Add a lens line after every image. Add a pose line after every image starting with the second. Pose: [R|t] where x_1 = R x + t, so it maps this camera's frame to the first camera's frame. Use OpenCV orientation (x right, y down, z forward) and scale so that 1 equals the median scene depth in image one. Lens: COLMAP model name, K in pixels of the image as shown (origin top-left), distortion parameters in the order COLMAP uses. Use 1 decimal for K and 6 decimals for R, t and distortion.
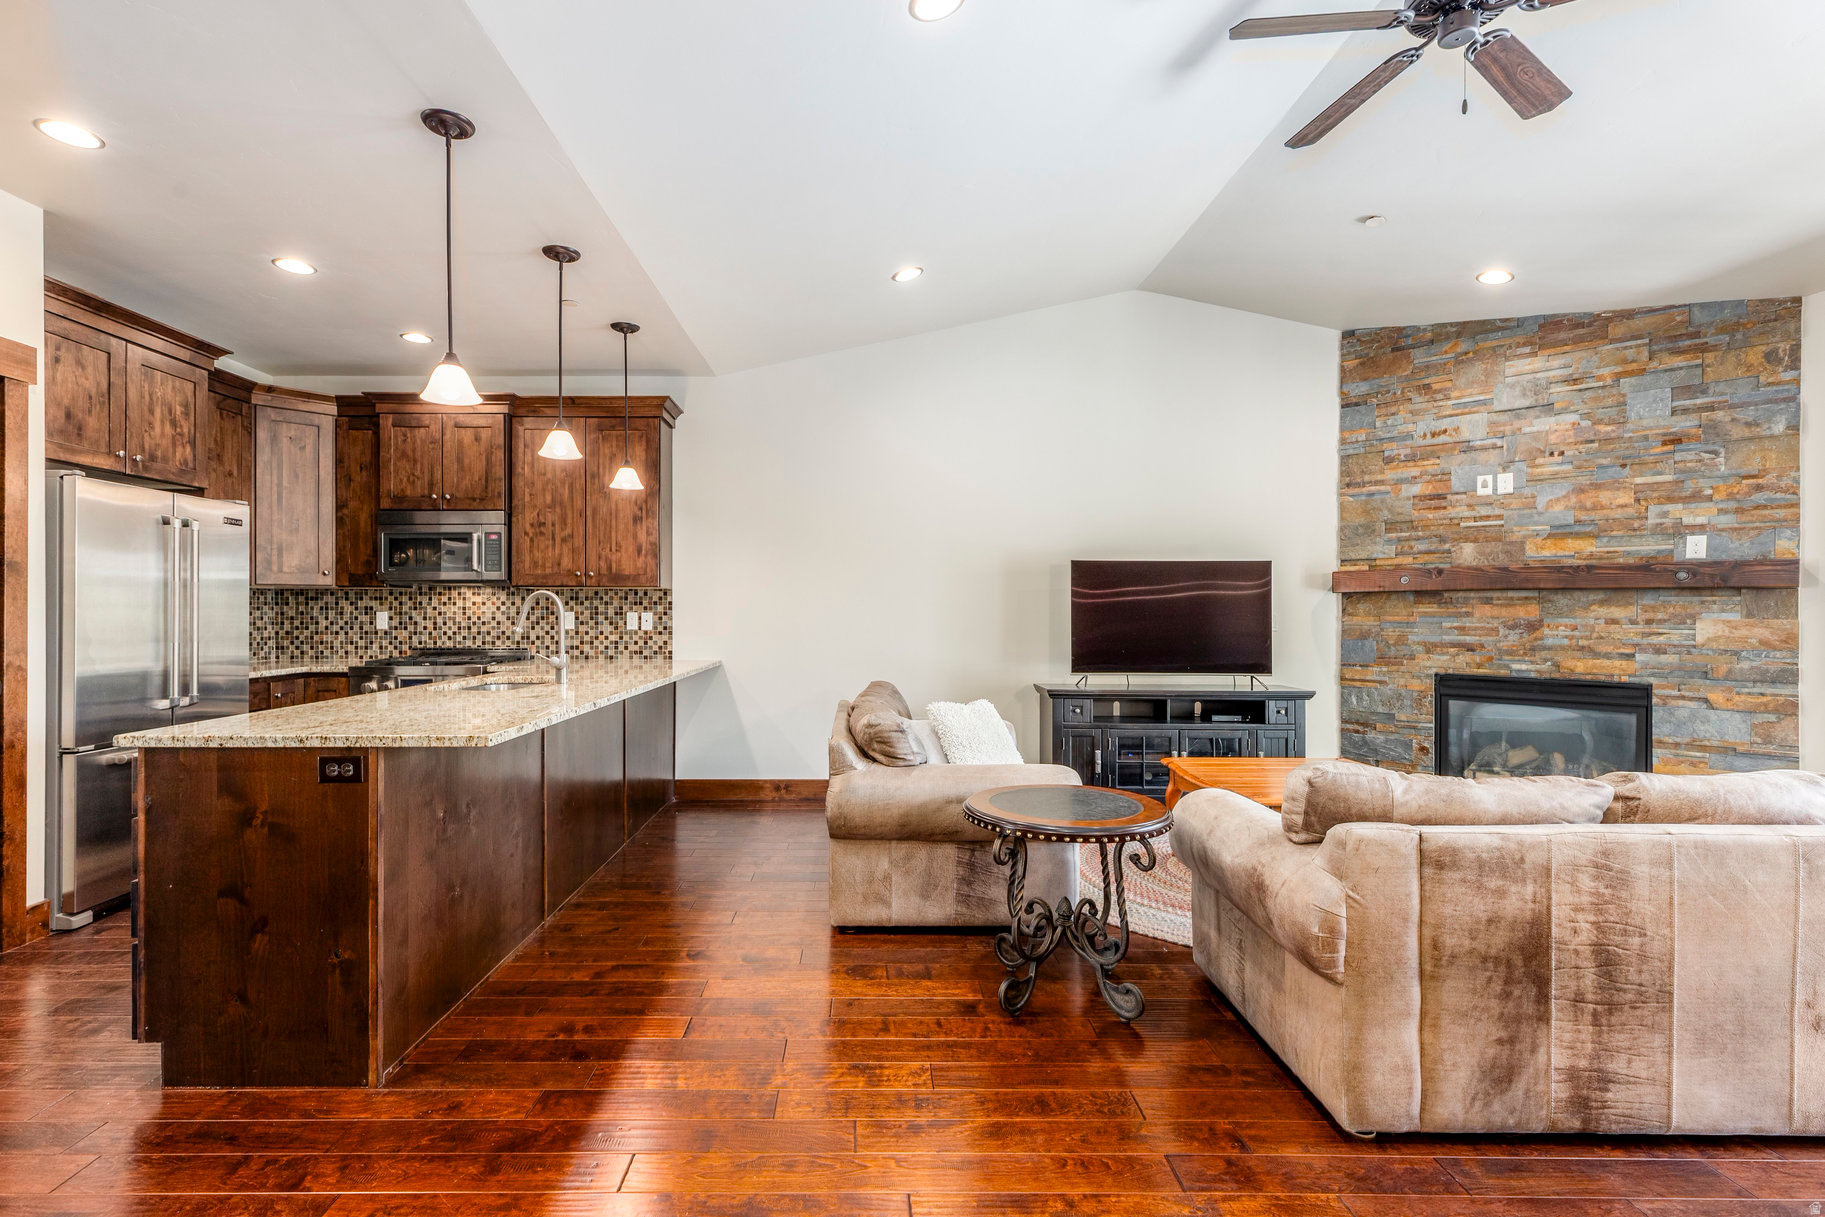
lens RADIAL K [[811.2, 0, 864.8], [0, 811.2, 611.6], [0, 0, 1]] dist [-0.000813, -0.000341]
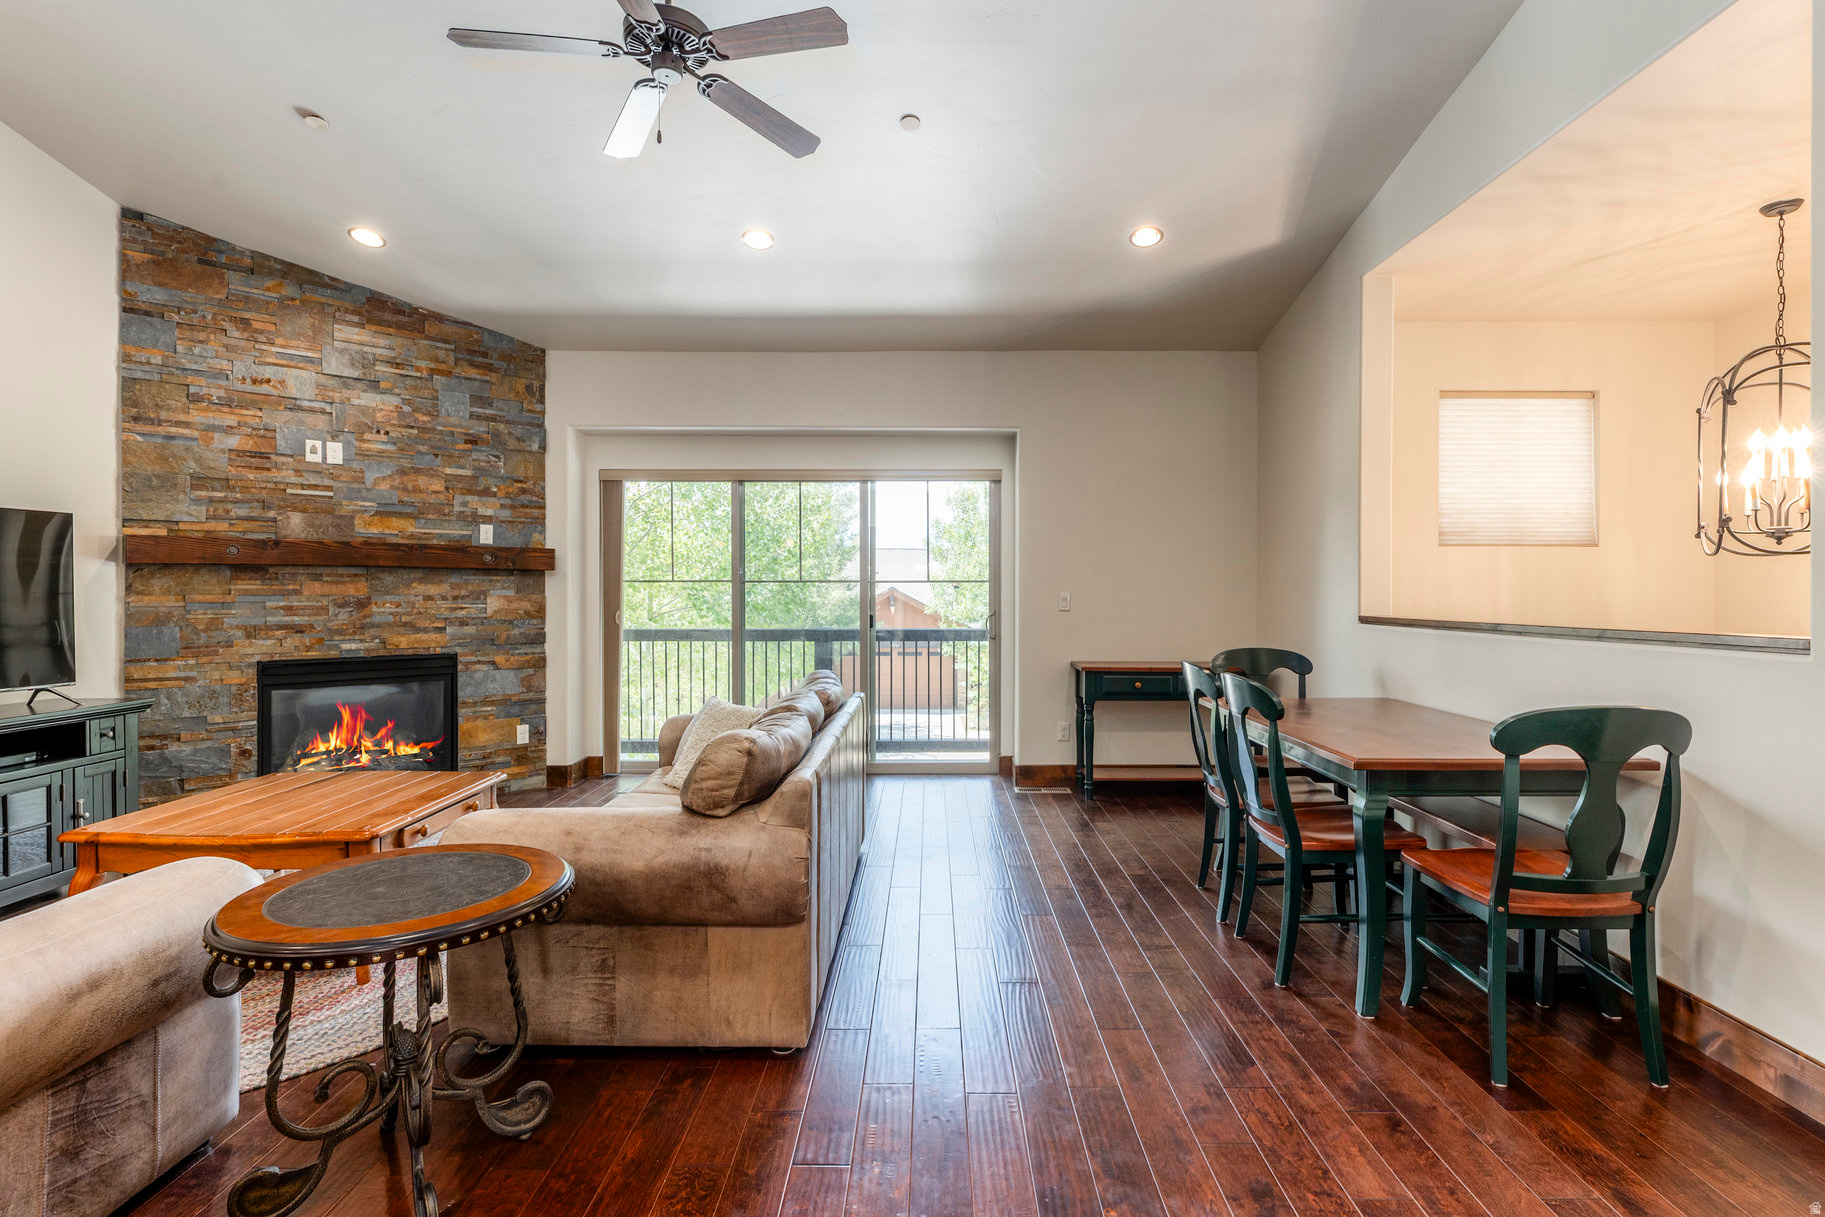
lens RADIAL K [[898.4, 0, 917.5], [0, 898.4, 599.7], [0, 0, 1]] dist [0.001058, 0.000939]
pose [[0.016135, -0.013598, 0.999777, -0.247525], [0.000694, 0.999907, 0.013588, -0.001363], [-0.999870, 0.000475, 0.016143, 0.306547]]
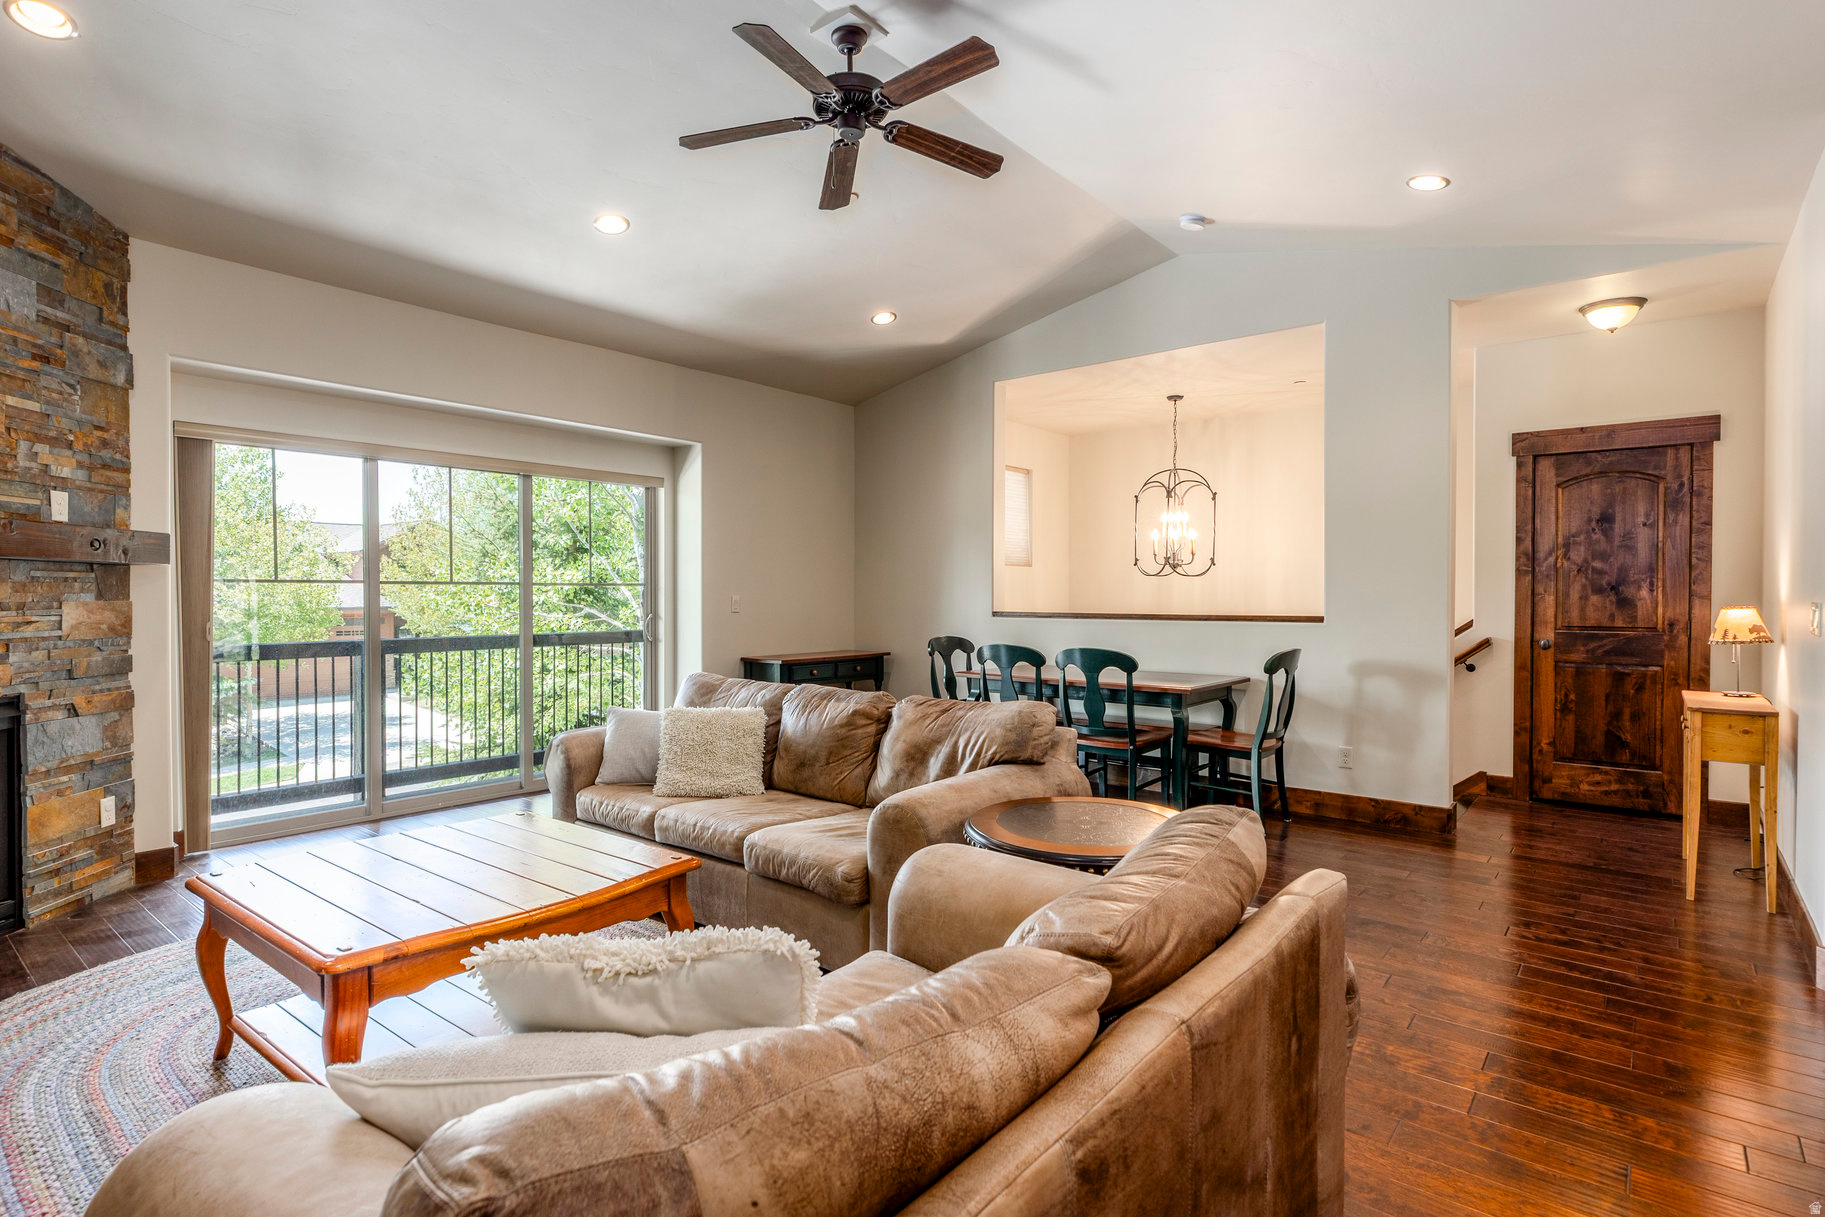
lens RADIAL K [[933.0, 0, 912.5], [0, 933.0, 608.5], [0, 0, 1]] dist [0.001709, 0.000750]
pose [[-0.778820, -0.015622, 0.627053, -0.127308], [-0.002613, 0.999762, 0.021662, -0.004821], [-0.627242, 0.015232, -0.778676, 1.042256]]
